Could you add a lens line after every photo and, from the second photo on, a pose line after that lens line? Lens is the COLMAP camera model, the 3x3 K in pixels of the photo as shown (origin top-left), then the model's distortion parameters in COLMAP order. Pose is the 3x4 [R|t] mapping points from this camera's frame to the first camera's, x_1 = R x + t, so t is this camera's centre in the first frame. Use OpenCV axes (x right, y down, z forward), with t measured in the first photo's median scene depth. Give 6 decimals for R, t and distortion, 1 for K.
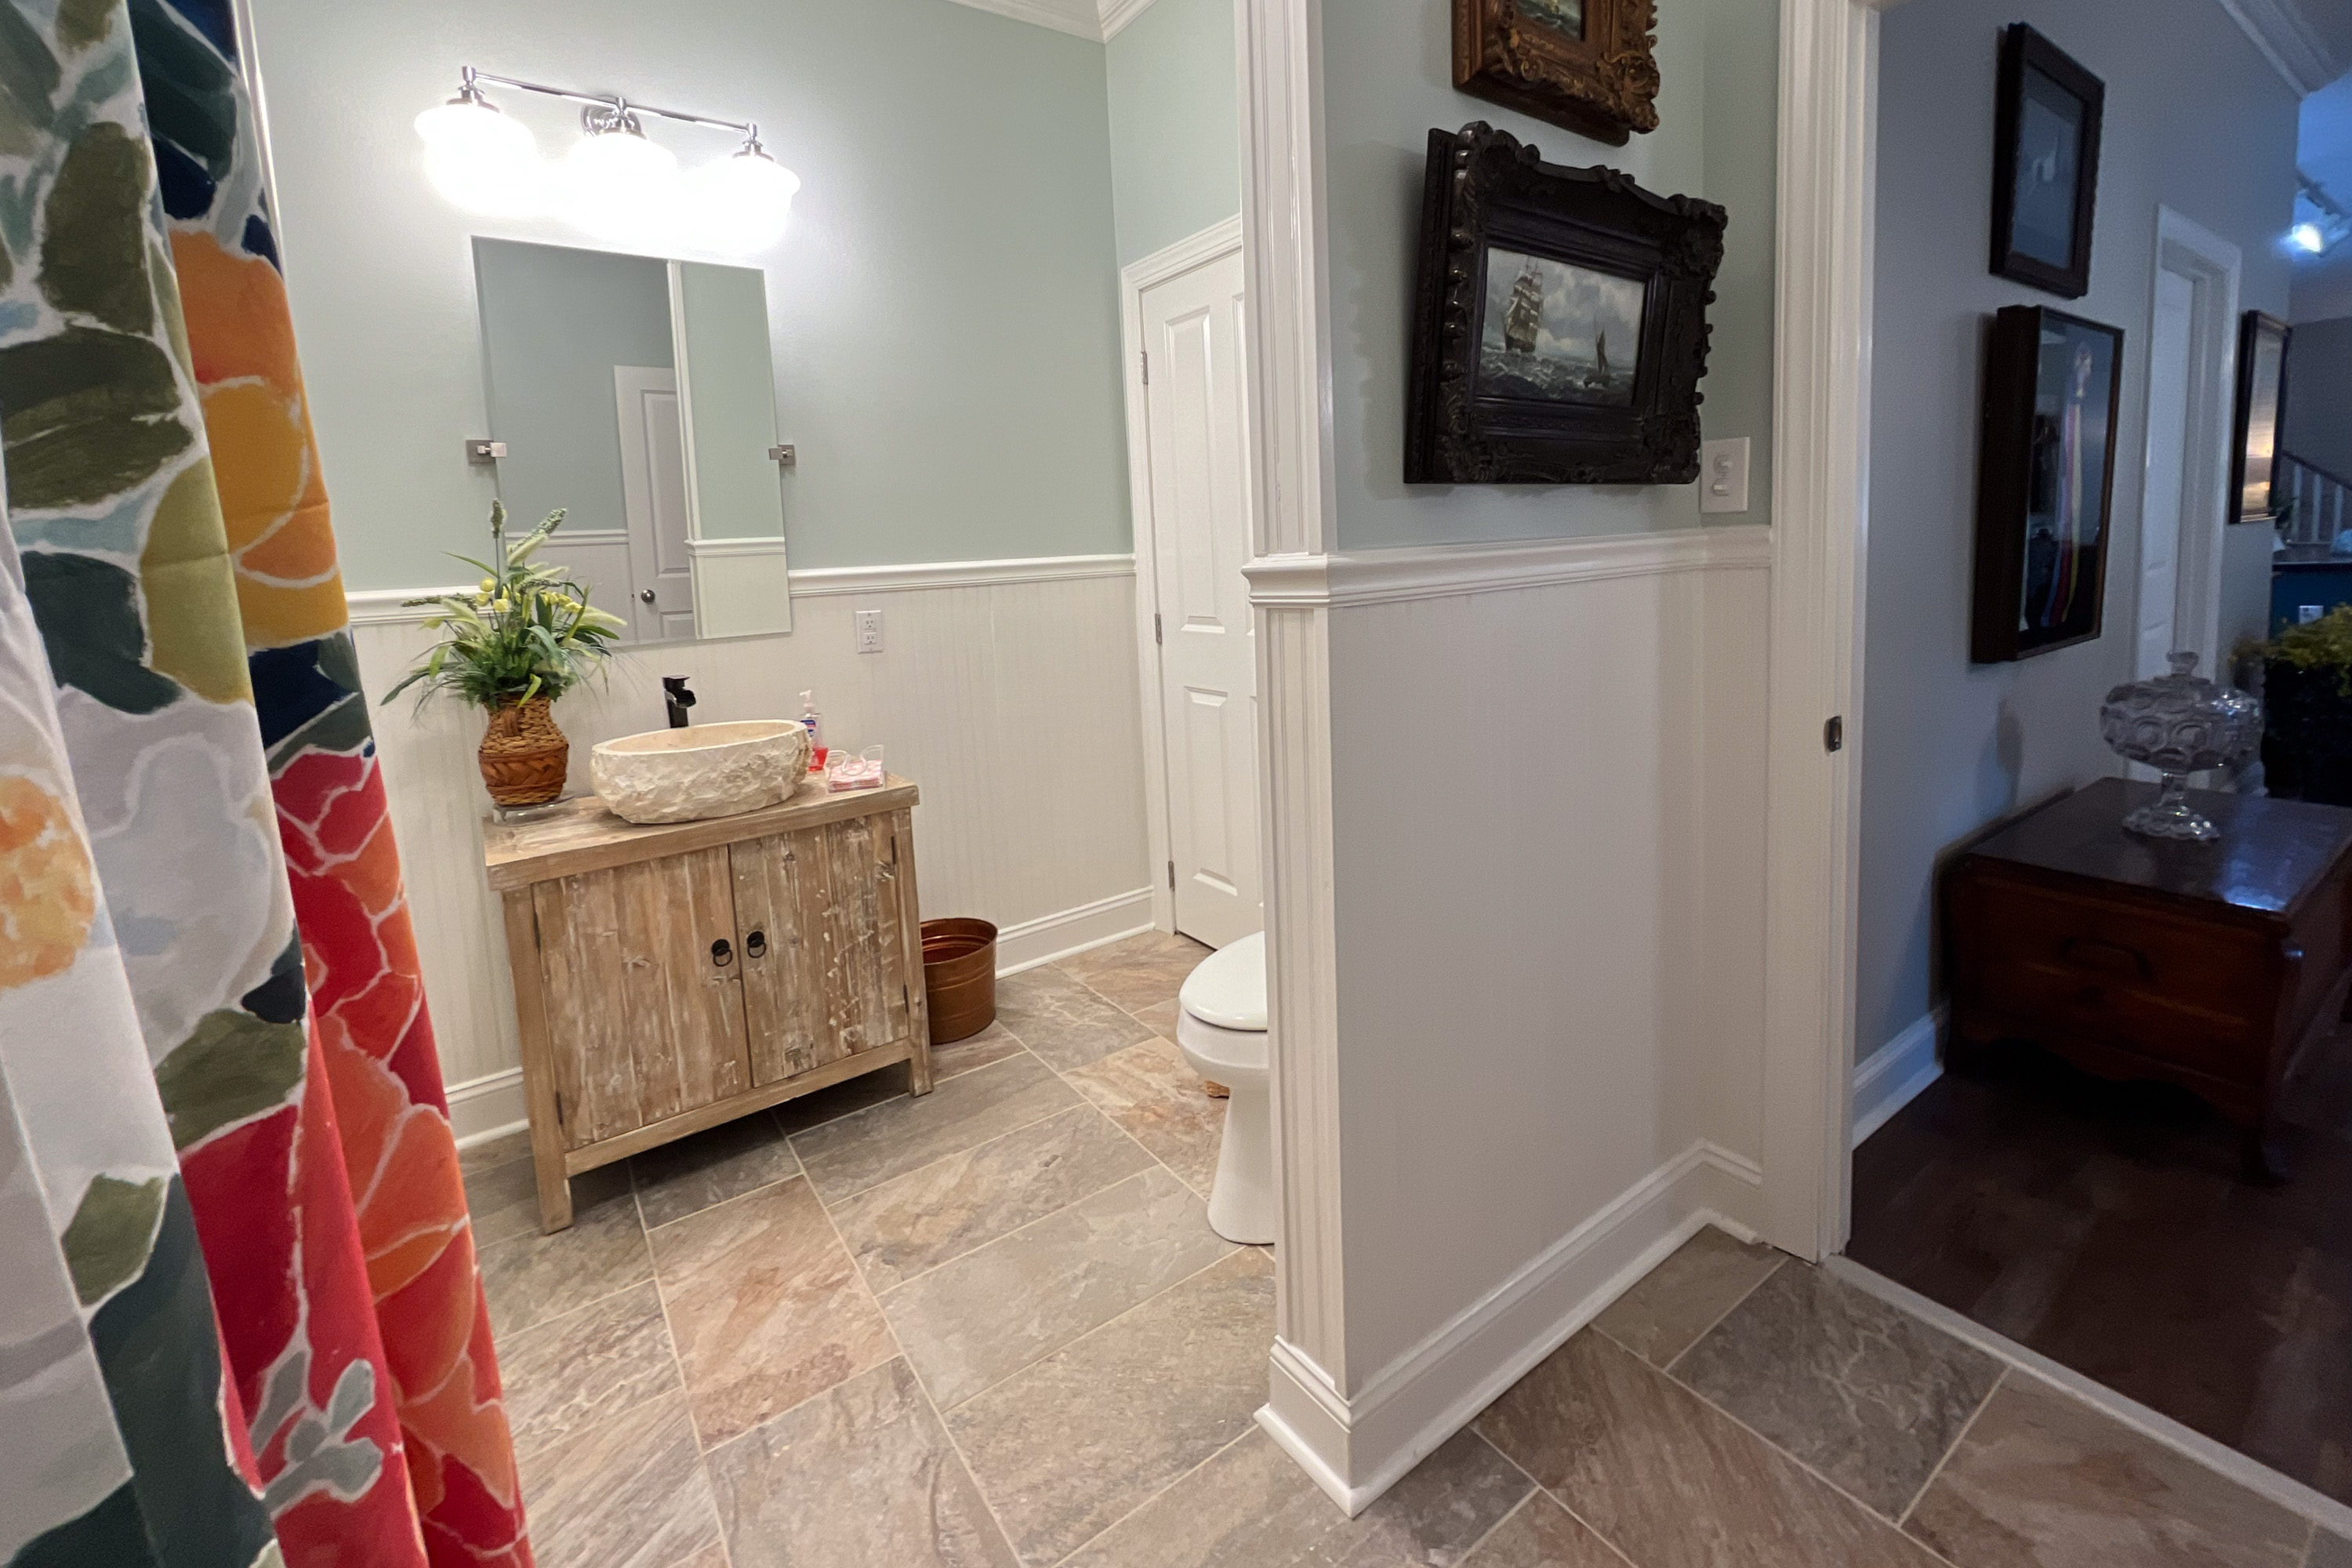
lens RADIAL K [[1001.7, 0, 1171.1], [0, 1001.7, 652.3], [0, 0, 1]] dist [-0.002349, 0.000672]
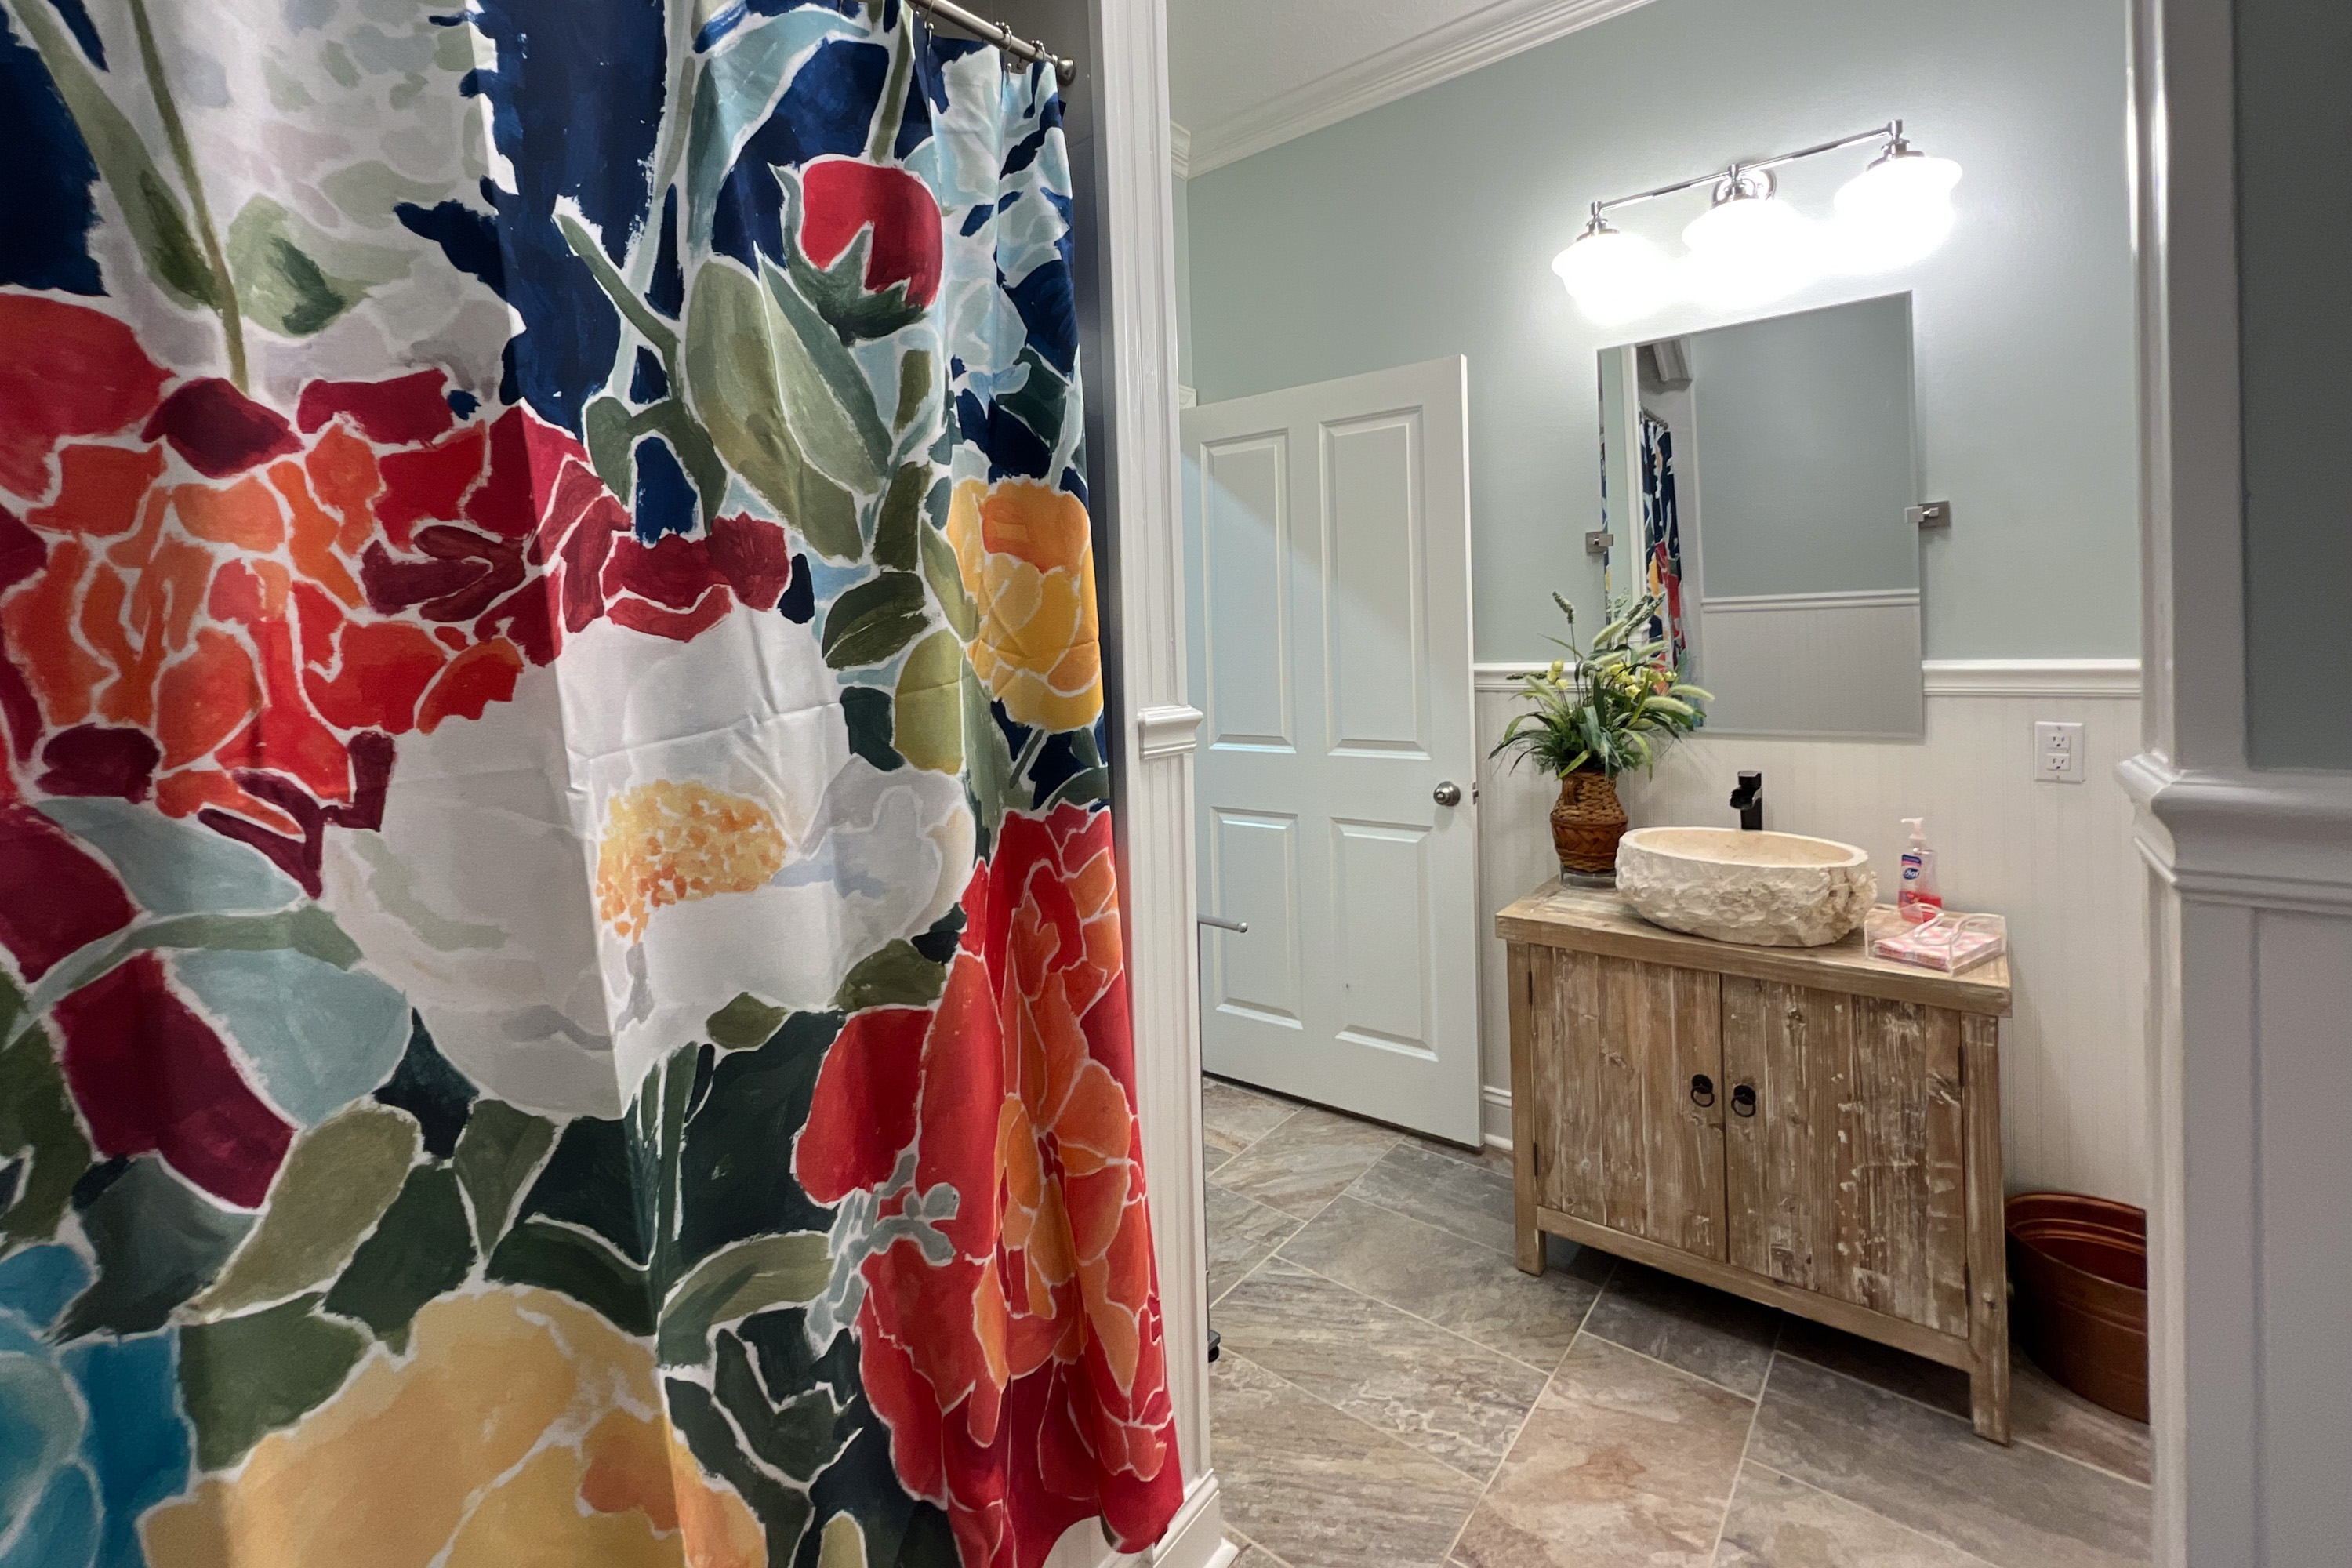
lens RADIAL K [[1001.7, 0, 1171.1], [0, 1001.7, 652.3], [0, 0, 1]] dist [-0.002349, 0.000672]
pose [[0.278605, 0.049592, -0.959125, 0.262507], [-0.087561, 0.995818, 0.026055, -0.073085], [0.956406, 0.076723, 0.281782, 0.270342]]
